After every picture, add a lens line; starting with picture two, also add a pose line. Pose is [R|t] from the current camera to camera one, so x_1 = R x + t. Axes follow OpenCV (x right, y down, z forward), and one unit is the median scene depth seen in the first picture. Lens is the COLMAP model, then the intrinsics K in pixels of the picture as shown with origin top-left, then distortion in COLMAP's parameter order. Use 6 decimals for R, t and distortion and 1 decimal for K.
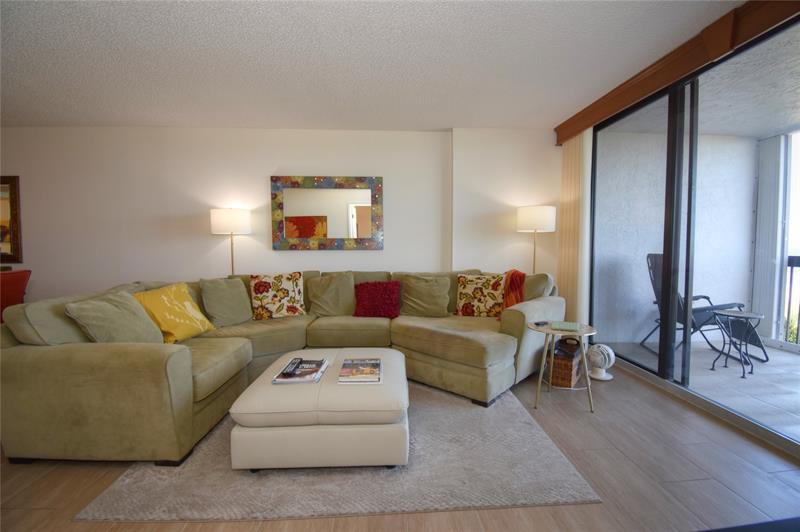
lens RADIAL K [[357.3, 0, 410.3], [0, 357.3, 271.3], [0, 0, 1]] dist [-0.008110, -0.009394]
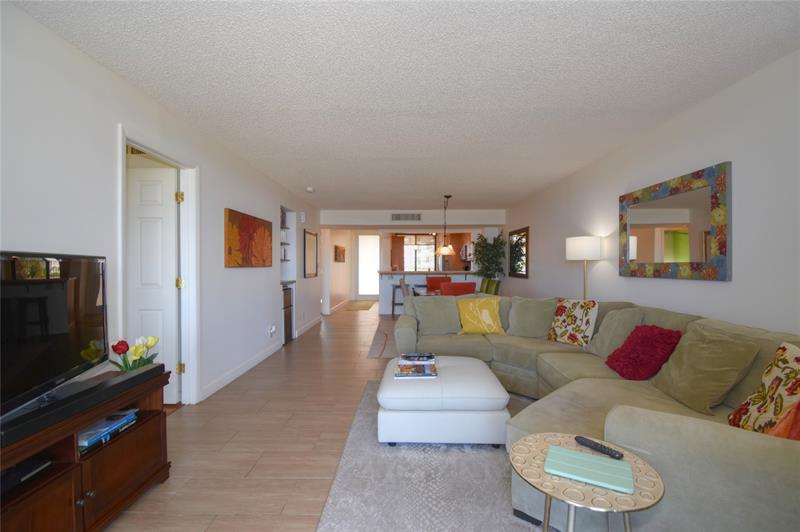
lens RADIAL K [[357.3, 0, 398.3], [0, 357.3, 272.0], [0, 0, 1]] dist [-0.008110, -0.009394]
pose [[-0.086229, 0.019188, -0.996091, 0.616055], [-0.066473, 0.997476, 0.024969, -0.059037], [0.994055, 0.068366, -0.084736, 0.548439]]
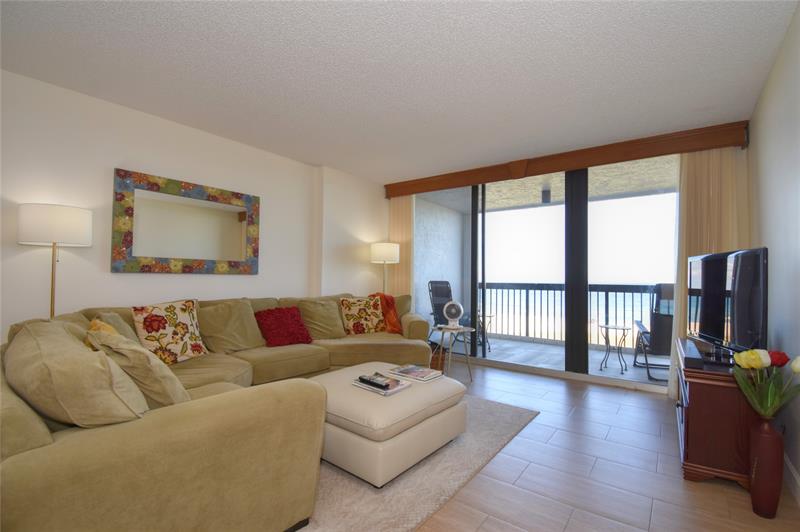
lens RADIAL K [[357.3, 0, 415.8], [0, 357.3, 271.9], [0, 0, 1]] dist [-0.008110, -0.009394]
pose [[0.634049, 0.025825, 0.772861, -0.581016], [0.036806, 0.997302, -0.063519, 0.006162], [-0.772416, 0.068720, 0.631388, 0.114345]]
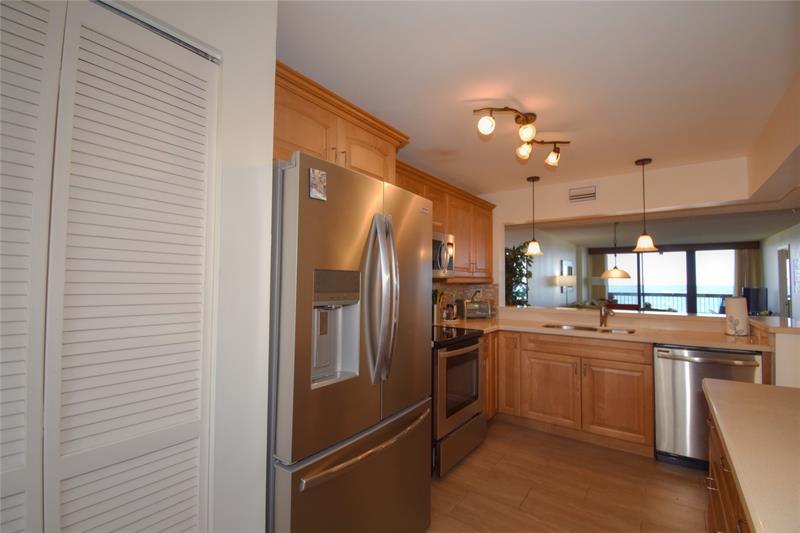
lens RADIAL K [[357.3, 0, 396.4], [0, 357.3, 262.2], [0, 0, 1]] dist [-0.008110, -0.009394]
pose [[0.653057, 0.050063, 0.755652, -3.207422], [0.041202, 0.993986, -0.101461, -0.072258], [-0.756187, 0.097394, 0.647067, 0.370525]]
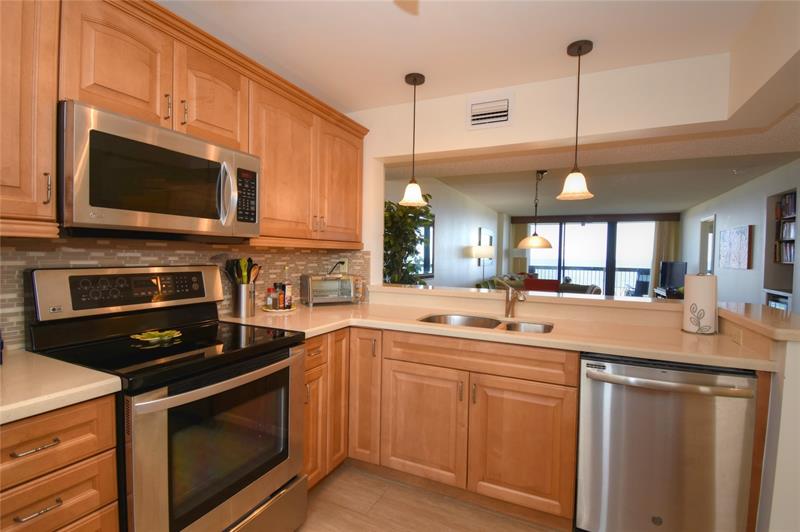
lens RADIAL K [[382.0, 0, 401.5], [0, 382.0, 262.7], [0, 0, 1]] dist [0.006589, 0.000401]
pose [[0.483588, -0.006255, 0.875273, -2.720296], [0.038356, 0.999165, -0.014051, -0.067598], [-0.874455, 0.040367, 0.483424, 0.432030]]
